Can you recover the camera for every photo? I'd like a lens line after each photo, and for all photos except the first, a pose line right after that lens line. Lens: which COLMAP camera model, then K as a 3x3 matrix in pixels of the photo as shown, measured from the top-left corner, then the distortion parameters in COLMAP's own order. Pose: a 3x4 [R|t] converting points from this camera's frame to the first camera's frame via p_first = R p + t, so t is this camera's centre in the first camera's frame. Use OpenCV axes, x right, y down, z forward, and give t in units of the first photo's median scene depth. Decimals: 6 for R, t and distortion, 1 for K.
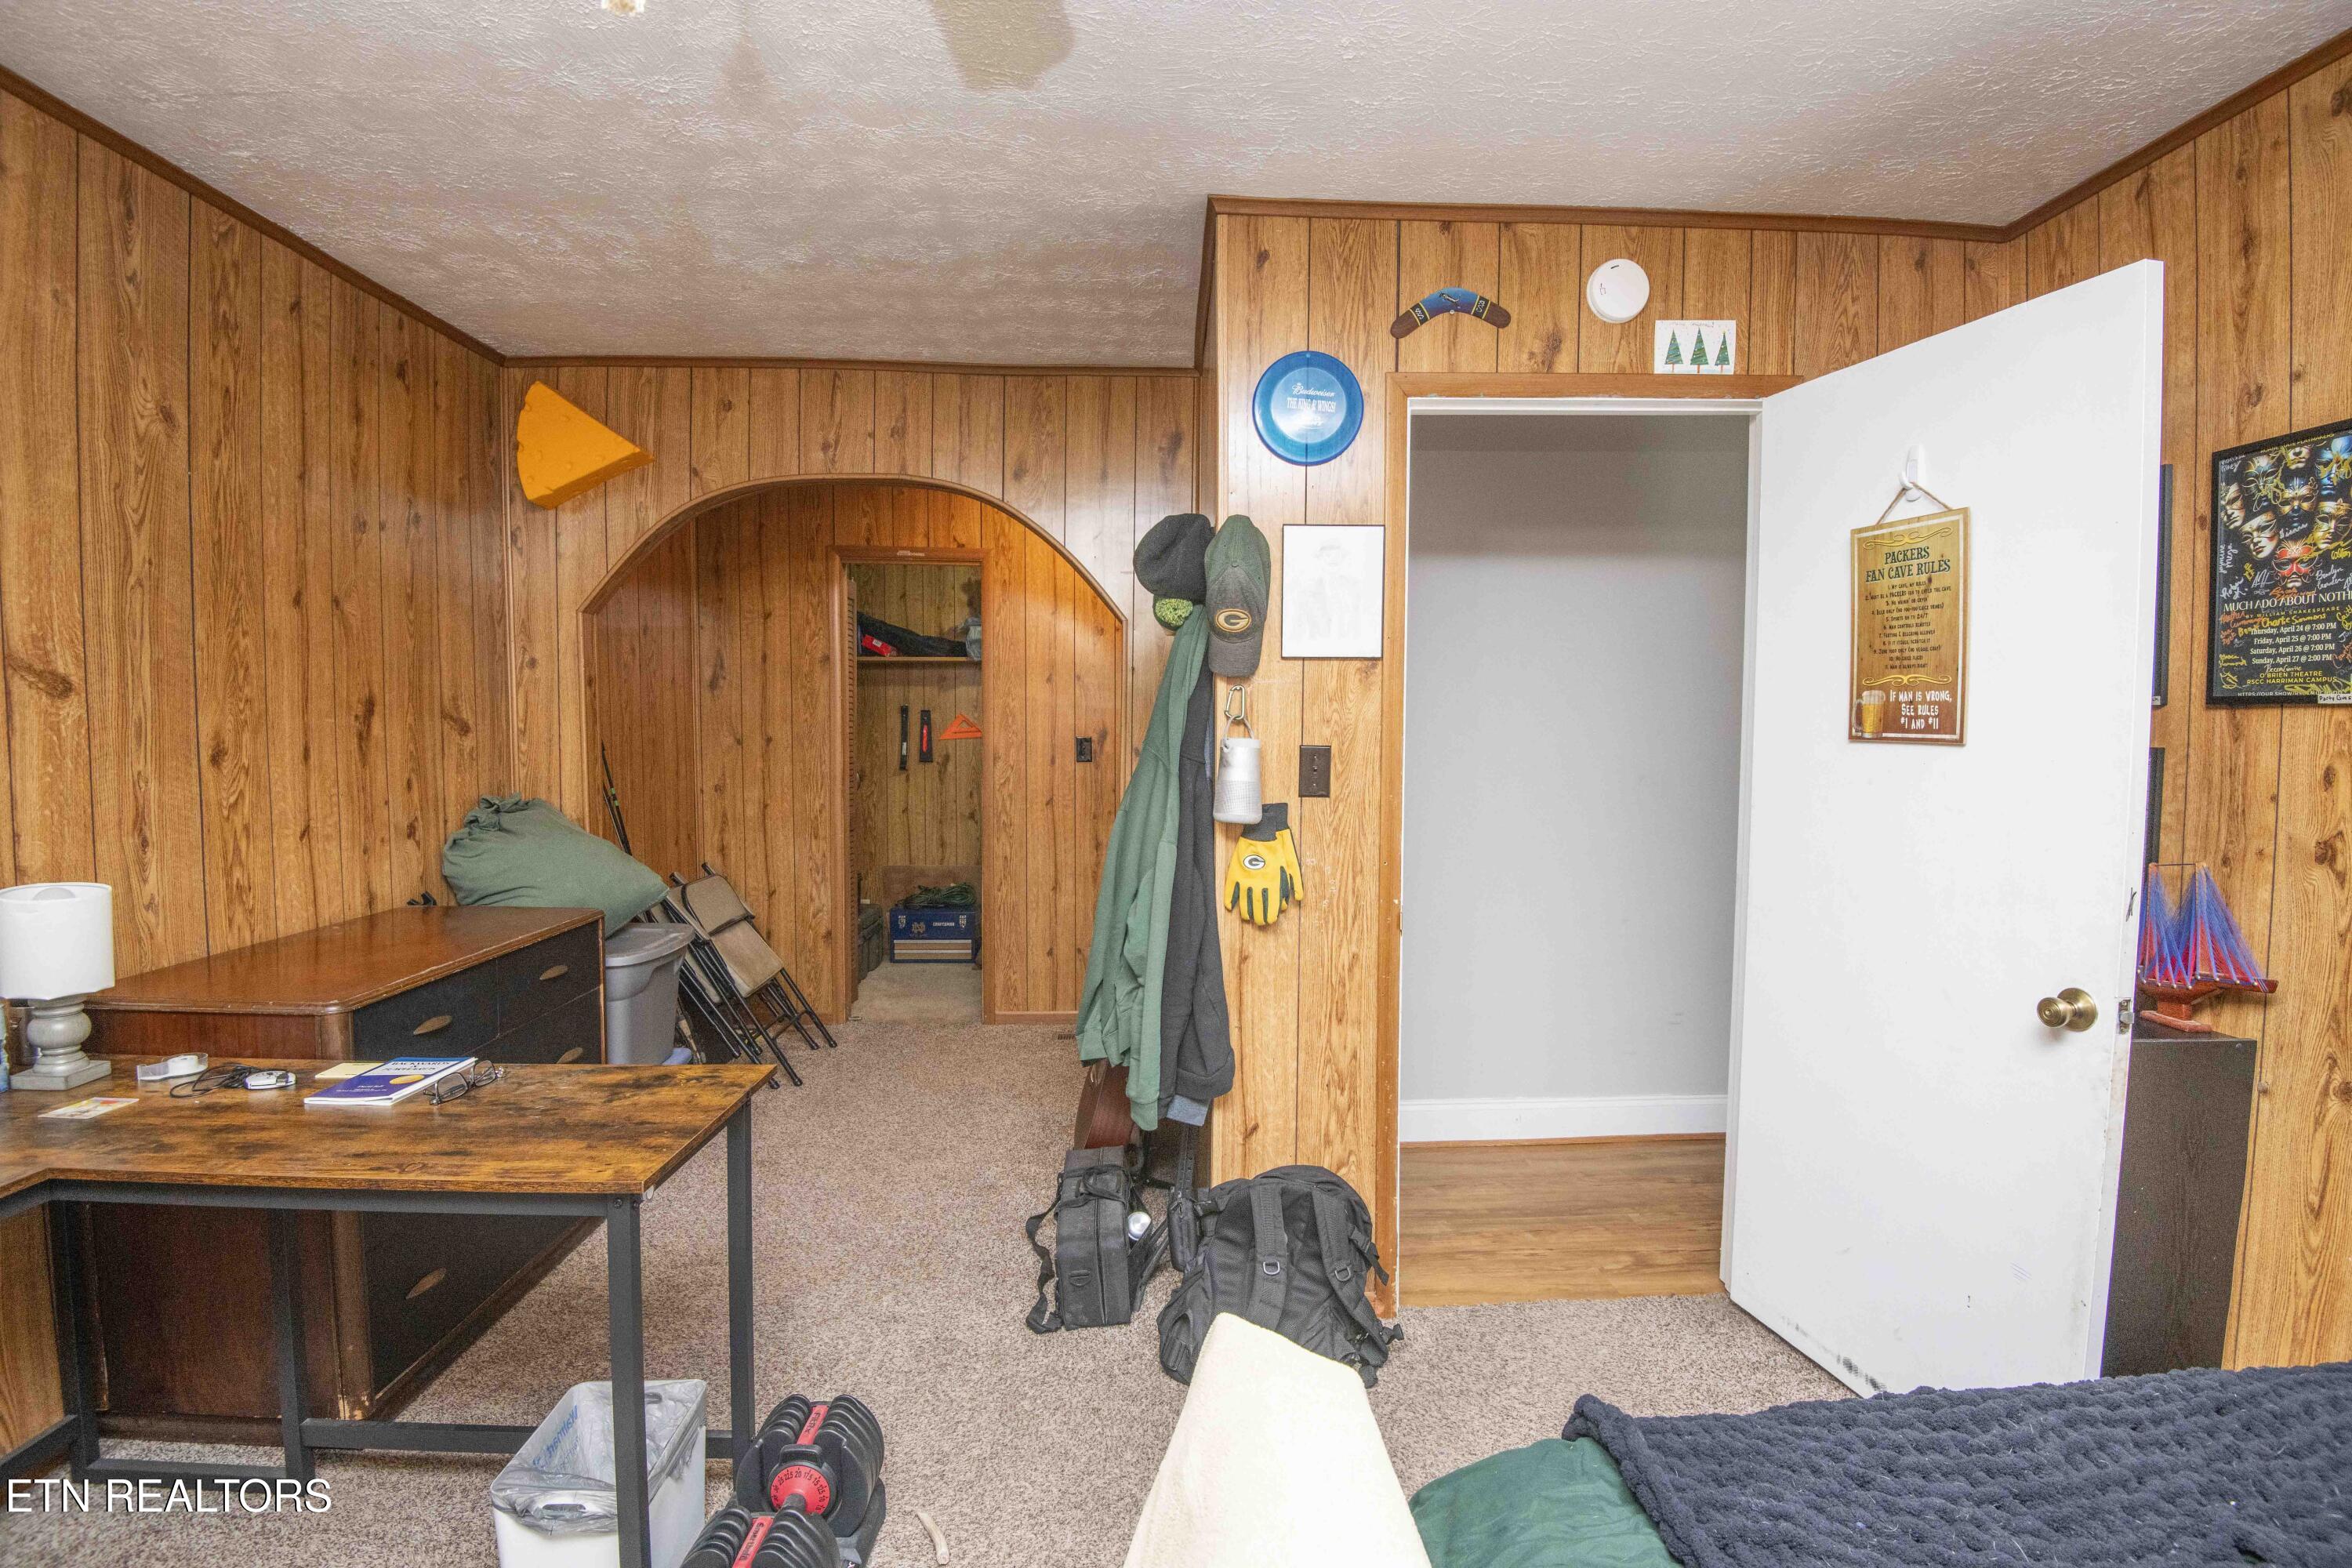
lens RADIAL K [[1087.0, 0, 1184.2], [0, 1087.0, 781.9], [0, 0, 1]] dist [-0.009207, -0.021500]
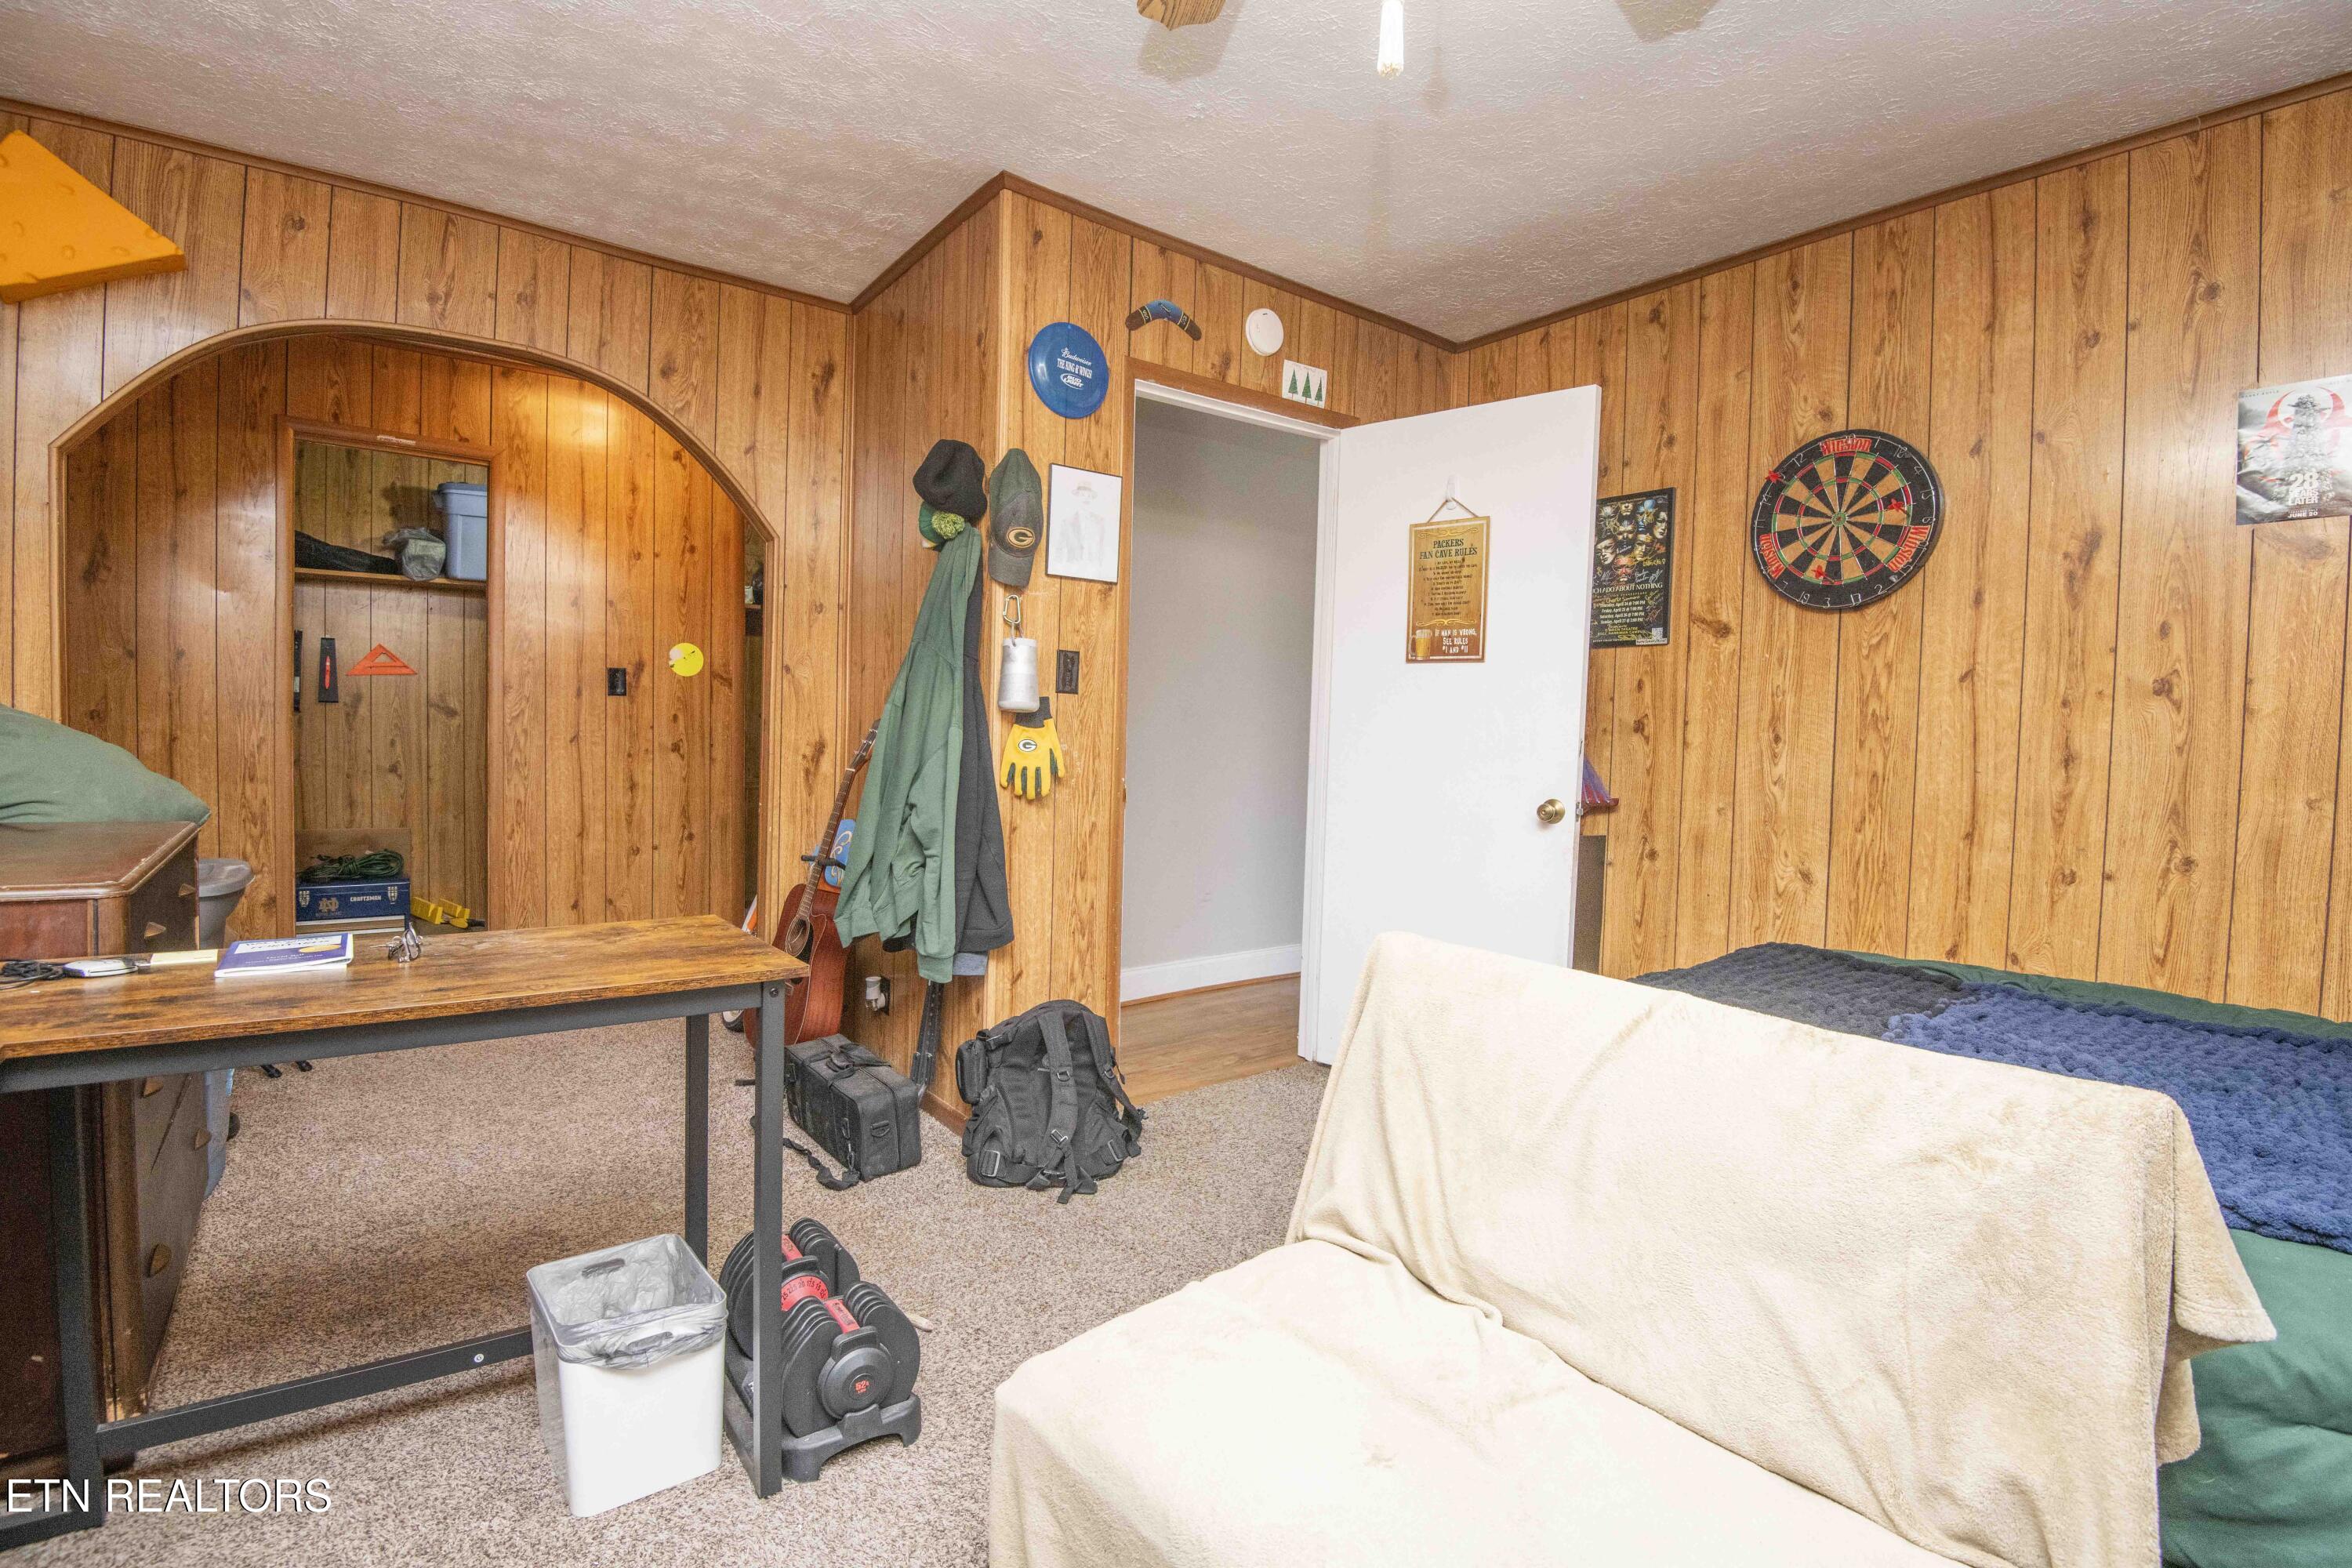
lens RADIAL K [[1092.6, 0, 1176.0], [0, 1092.6, 784.0], [0, 0, 1]] dist [0.001475, -0.035626]
pose [[0.810680, -0.009690, 0.585409, -0.498409], [0.007638, 0.999953, 0.005975, 0.109178], [-0.585440, -0.000372, 0.810716, -0.059126]]
